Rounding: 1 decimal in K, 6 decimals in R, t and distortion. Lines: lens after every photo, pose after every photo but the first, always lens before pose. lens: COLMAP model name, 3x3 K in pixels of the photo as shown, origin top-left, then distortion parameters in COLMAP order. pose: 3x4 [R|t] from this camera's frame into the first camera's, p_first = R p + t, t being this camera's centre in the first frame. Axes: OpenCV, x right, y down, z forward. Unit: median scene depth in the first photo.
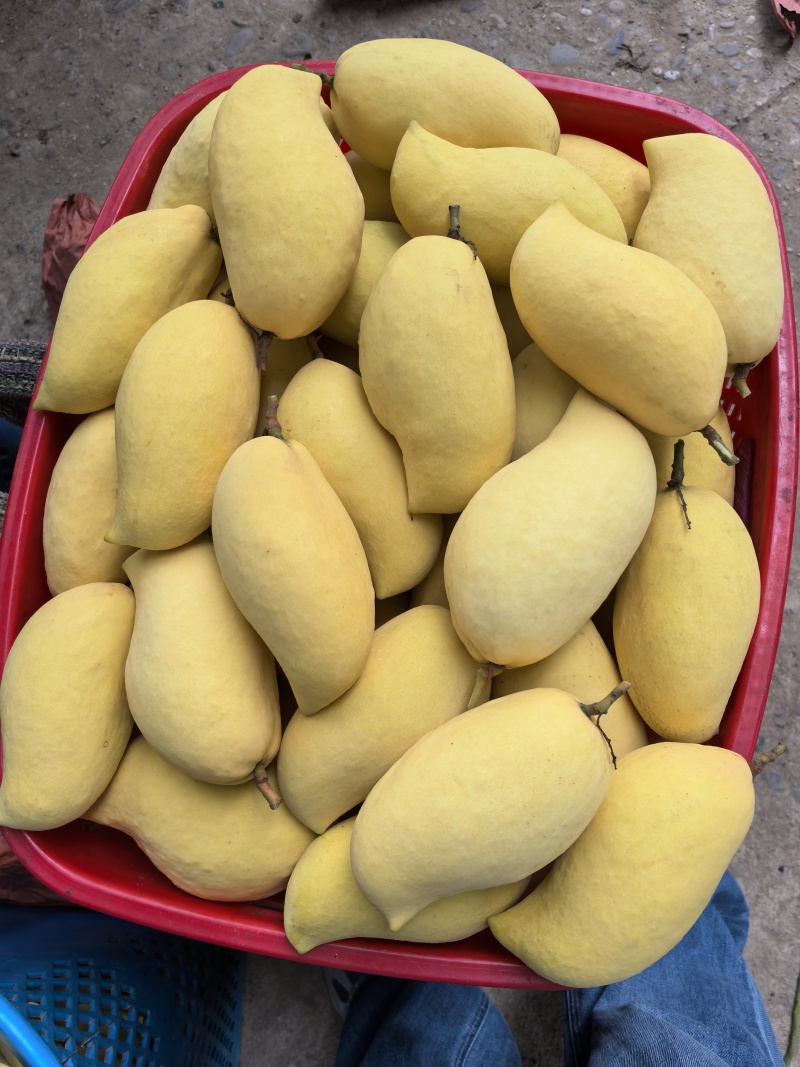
lens RADIAL K [[840.8, 0, 400.0], [0, 840.8, 533.5], [0, 0, 1]] dist [-0.001248, -0.015033]
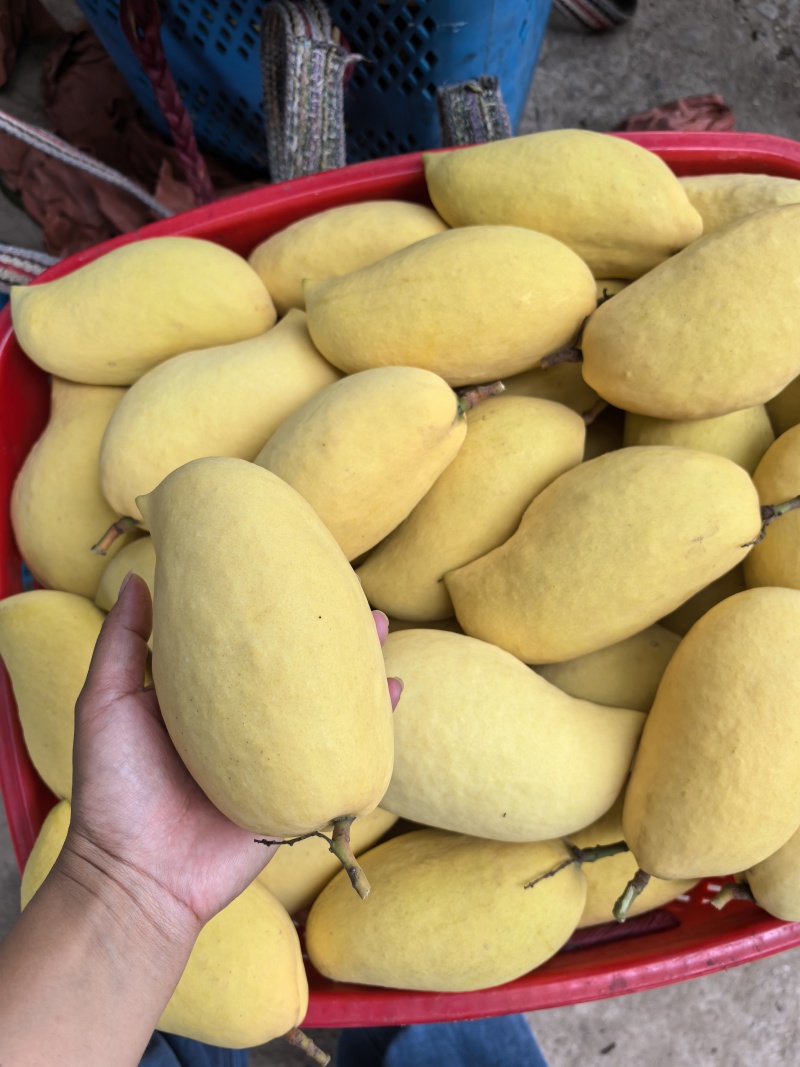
lens RADIAL K [[866.0, 0, 400.0], [0, 866.0, 533.5], [0, 0, 1]] dist [-0.031230, 0.001690]
pose [[0.338885, 0.935408, -0.100841, 0.045628], [-0.922888, 0.351340, 0.157599, -0.142002], [0.182849, 0.039657, 0.982341, 0.086745]]
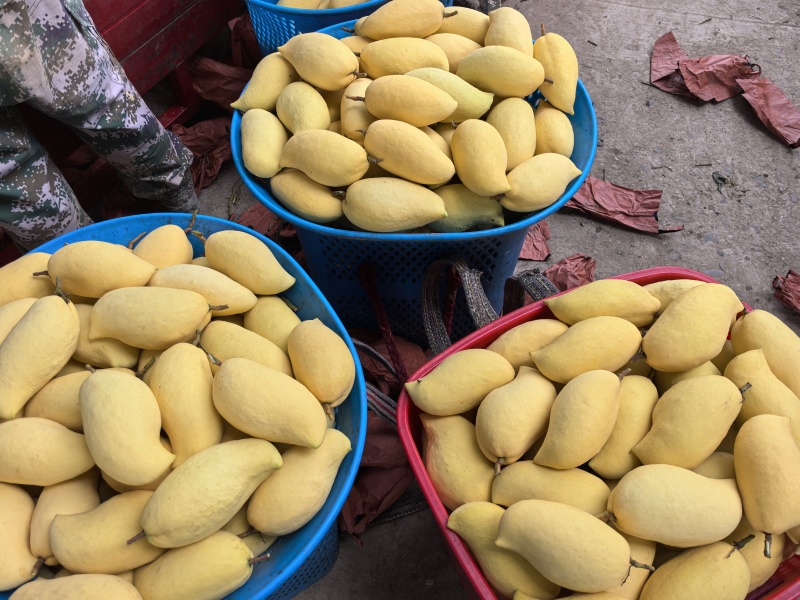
lens RADIAL K [[630.4, 0, 400.0], [0, 630.4, 300.0], [0, 0, 1]] dist [-0.001248, -0.015033]
pose [[0.568369, 0.714173, -0.408551, 0.059280], [-0.813262, 0.562929, -0.147361, 0.482293], [0.124744, 0.416015, 0.900761, -0.704406]]
